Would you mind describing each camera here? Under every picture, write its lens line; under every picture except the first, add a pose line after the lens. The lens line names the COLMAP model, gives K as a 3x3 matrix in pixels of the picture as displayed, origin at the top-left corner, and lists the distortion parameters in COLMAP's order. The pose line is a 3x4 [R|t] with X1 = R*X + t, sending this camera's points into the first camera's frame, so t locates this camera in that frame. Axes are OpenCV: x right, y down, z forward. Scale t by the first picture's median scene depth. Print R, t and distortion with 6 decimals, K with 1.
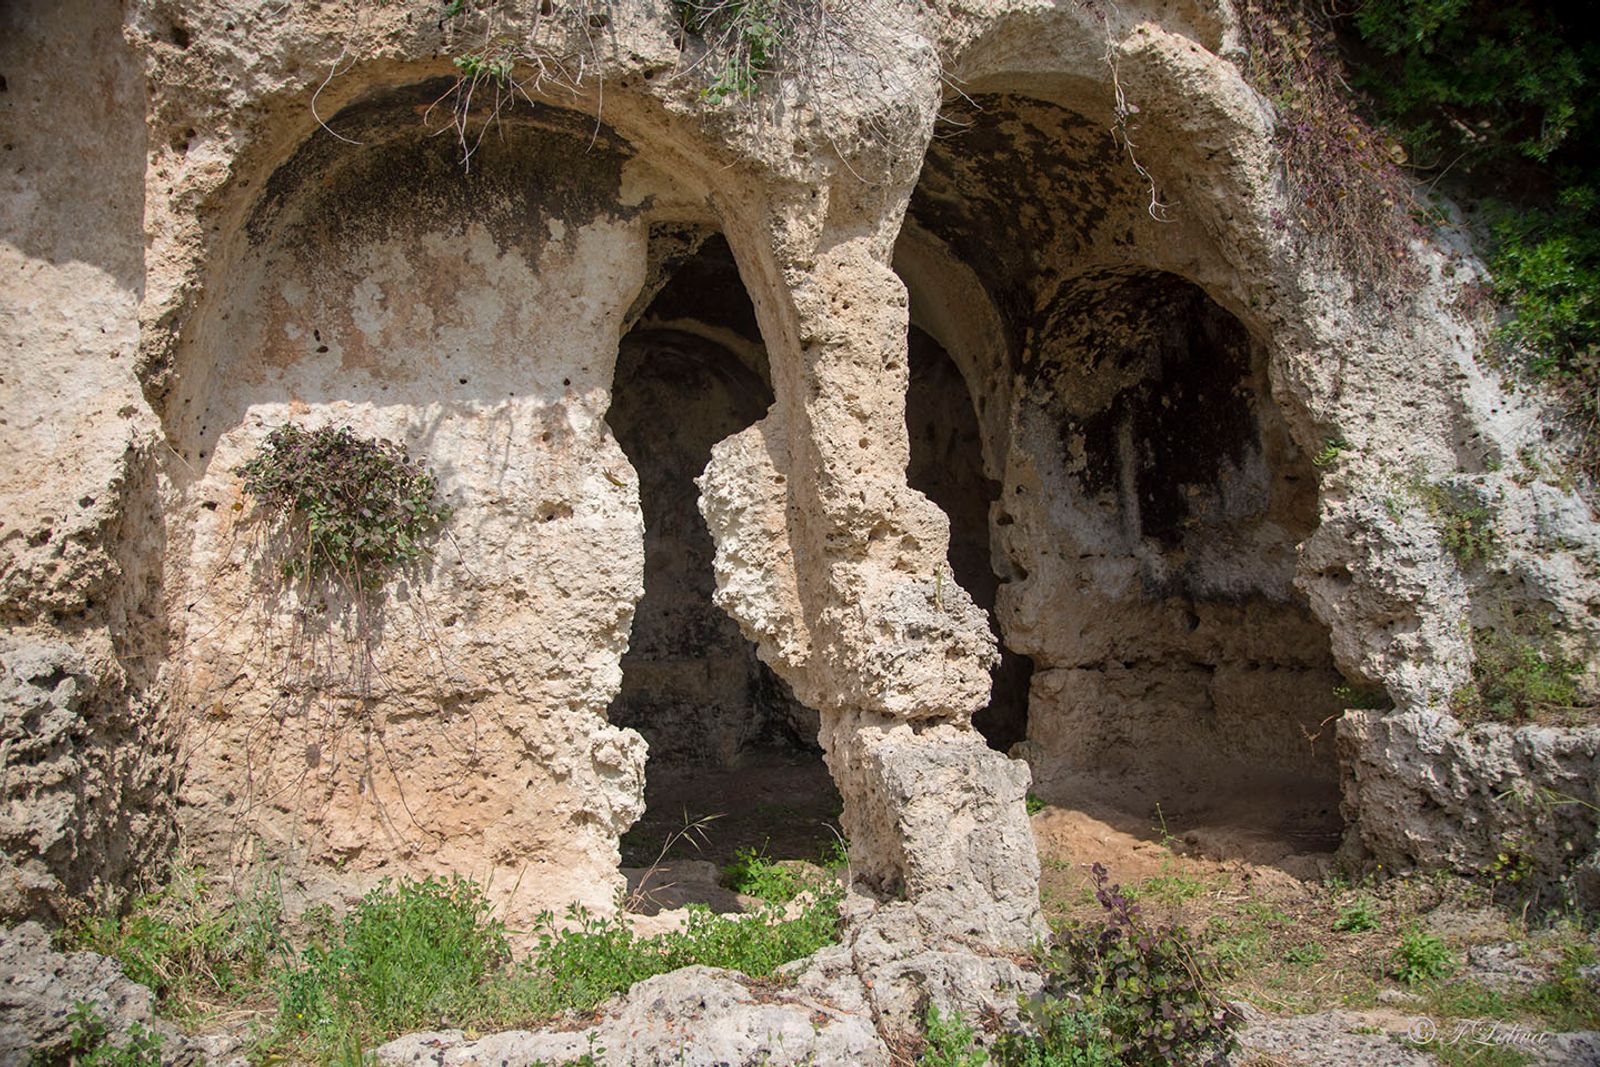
lens RADIAL K [[1149.4, 0, 800.0], [0, 1149.4, 533.5], [0, 0, 1]] dist [-0.142033, 0.130734]
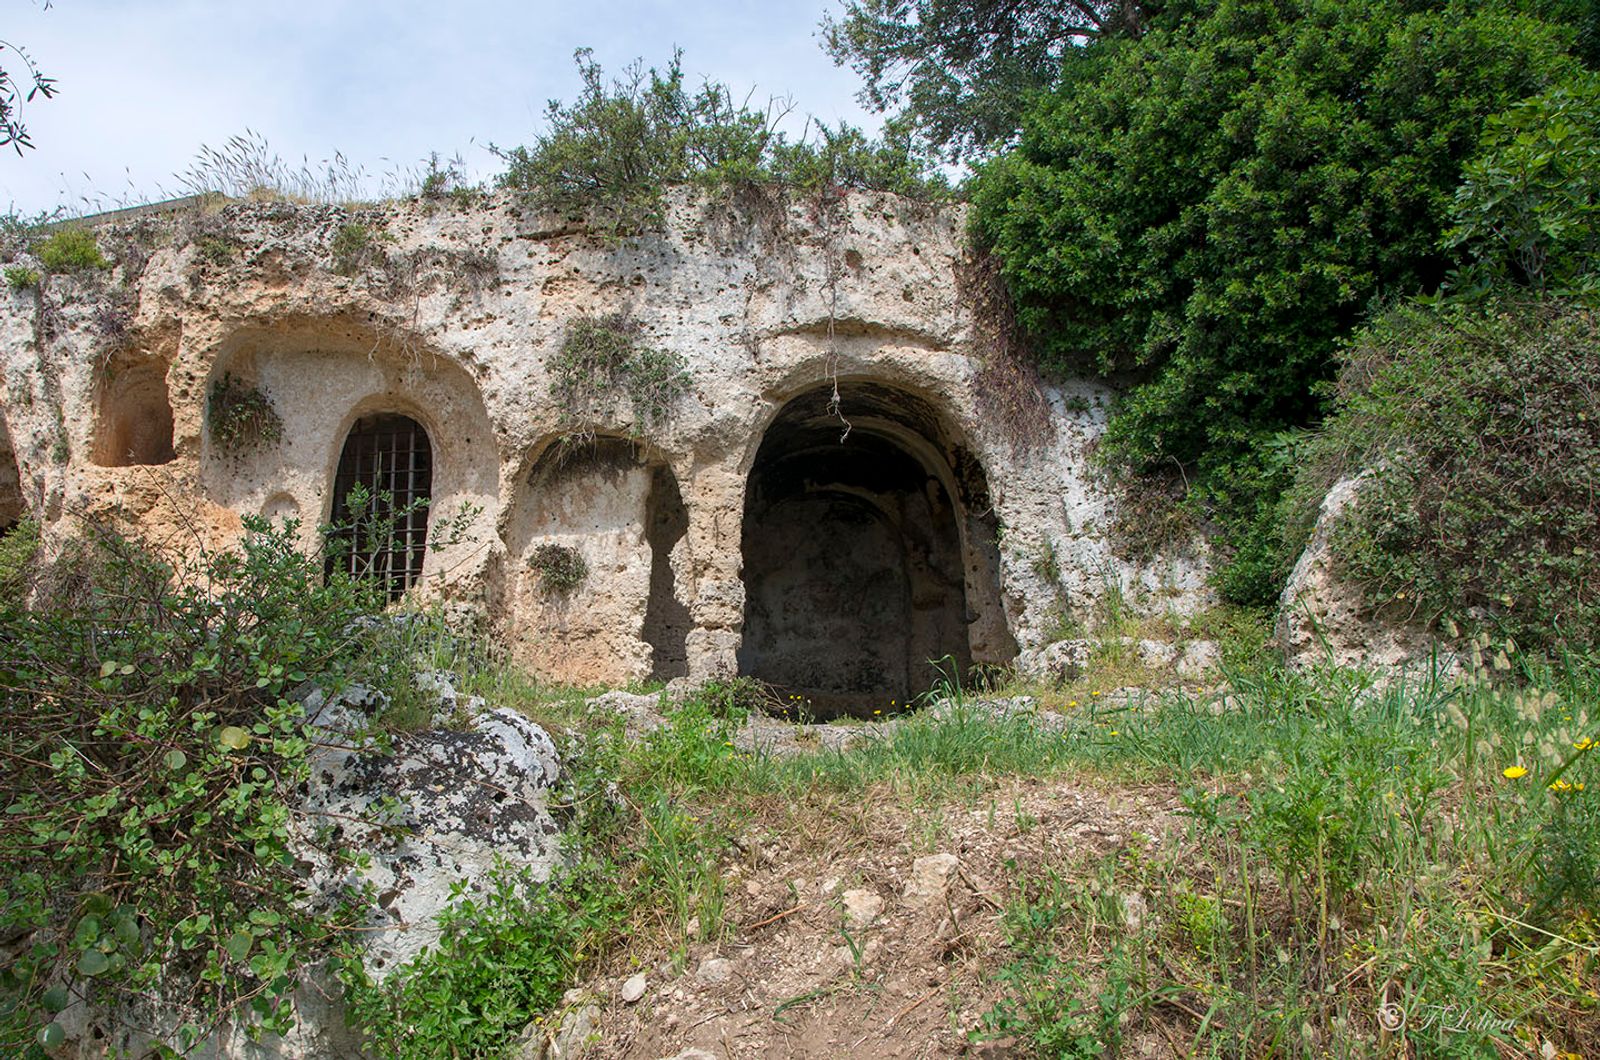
lens RADIAL K [[1209.7, 0, 793.8], [0, 1209.7, 572.4], [0, 0, 1]] dist [-0.131263, 0.120982]
pose [[0.908370, -0.056218, -0.414370, 1.499423], [0.015739, 0.994816, -0.100465, 0.315704], [0.417870, 0.084738, 0.904546, -1.652256]]
